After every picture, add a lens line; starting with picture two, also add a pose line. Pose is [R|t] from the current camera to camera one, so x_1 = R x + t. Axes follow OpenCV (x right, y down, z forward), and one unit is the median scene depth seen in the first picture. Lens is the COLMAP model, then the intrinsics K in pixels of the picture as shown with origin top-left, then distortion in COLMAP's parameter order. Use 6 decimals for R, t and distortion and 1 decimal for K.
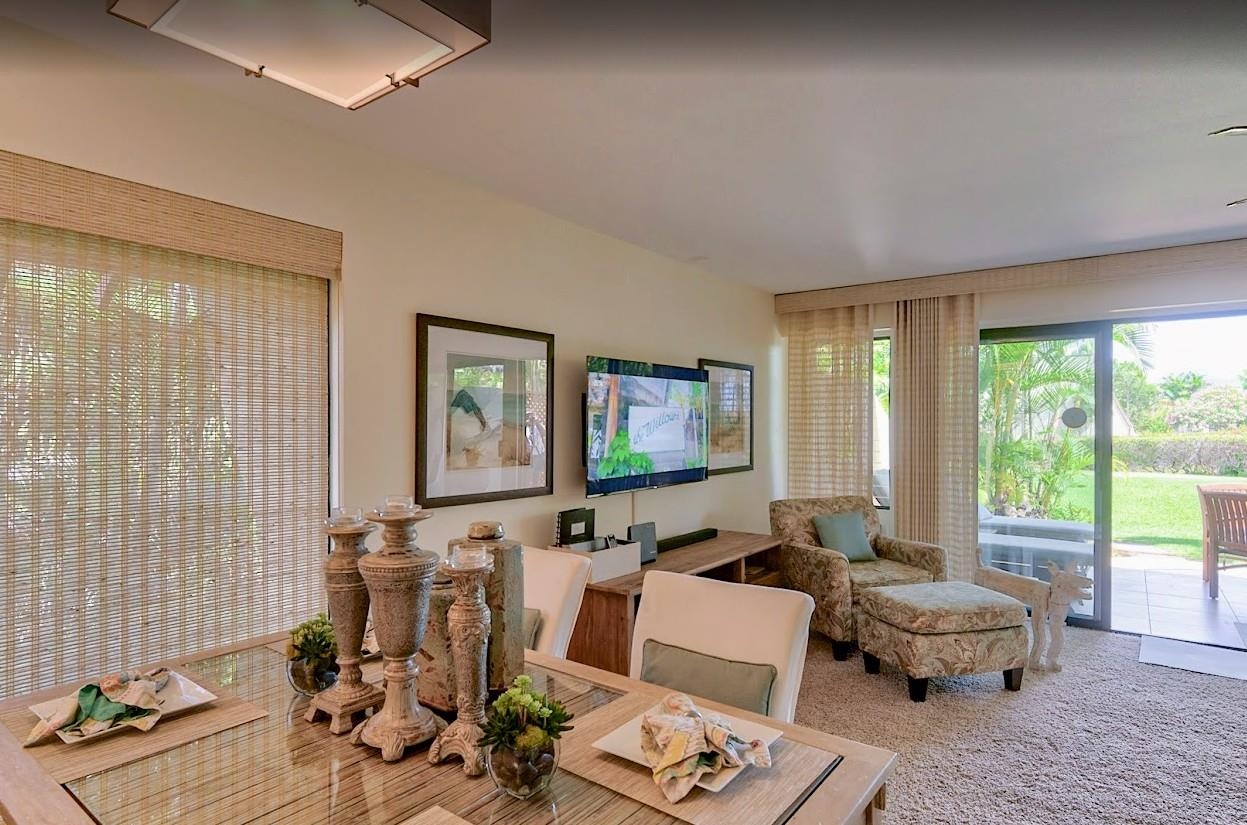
lens RADIAL K [[678.6, 0, 638.6], [0, 678.6, 419.9], [0, 0, 1]] dist [-0.003941, 0.004094]
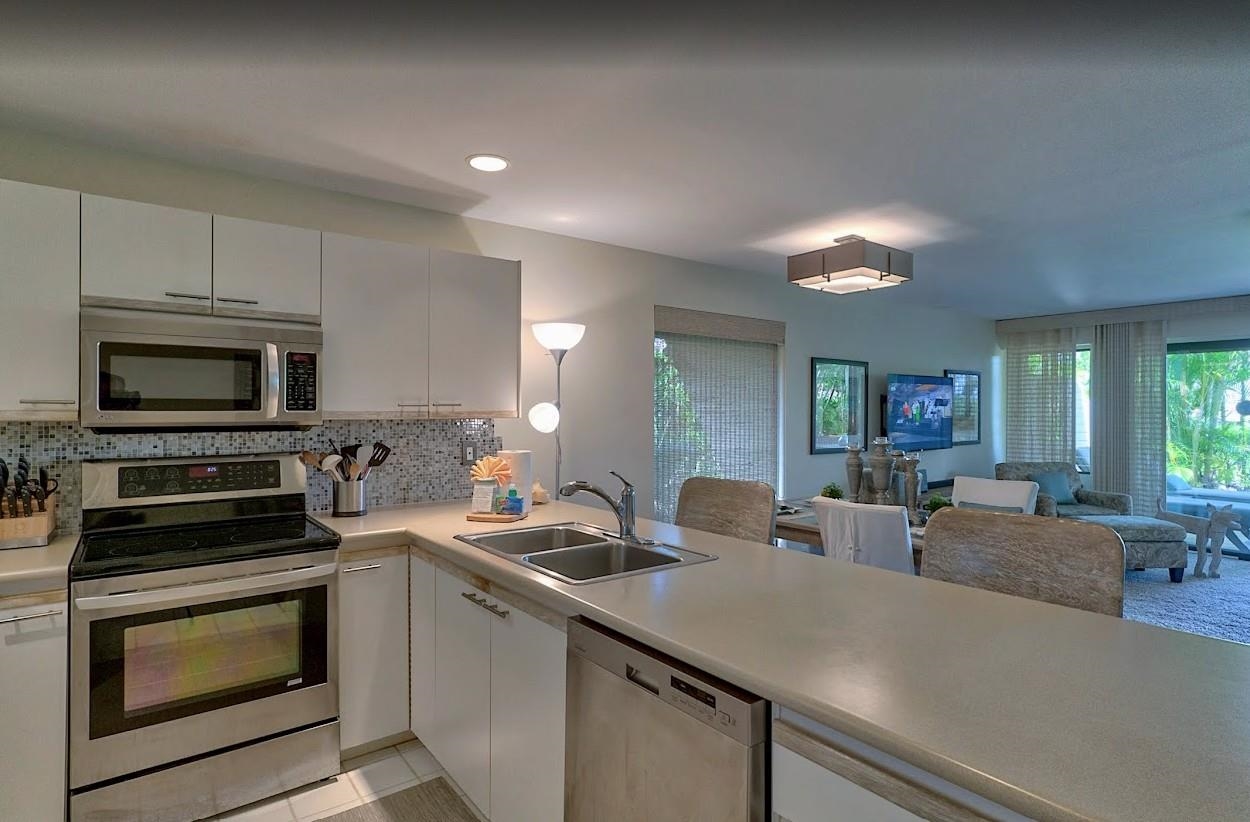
lens RADIAL K [[645.9, 0, 624.3], [0, 645.9, 404.9], [0, 0, 1]] dist [-0.006007, 0.004665]
pose [[0.958737, 0.000344, -0.284294, -0.257025], [-0.000520, 1.000000, -0.000545, -0.011319], [0.284294, 0.000670, 0.958737, -0.819479]]
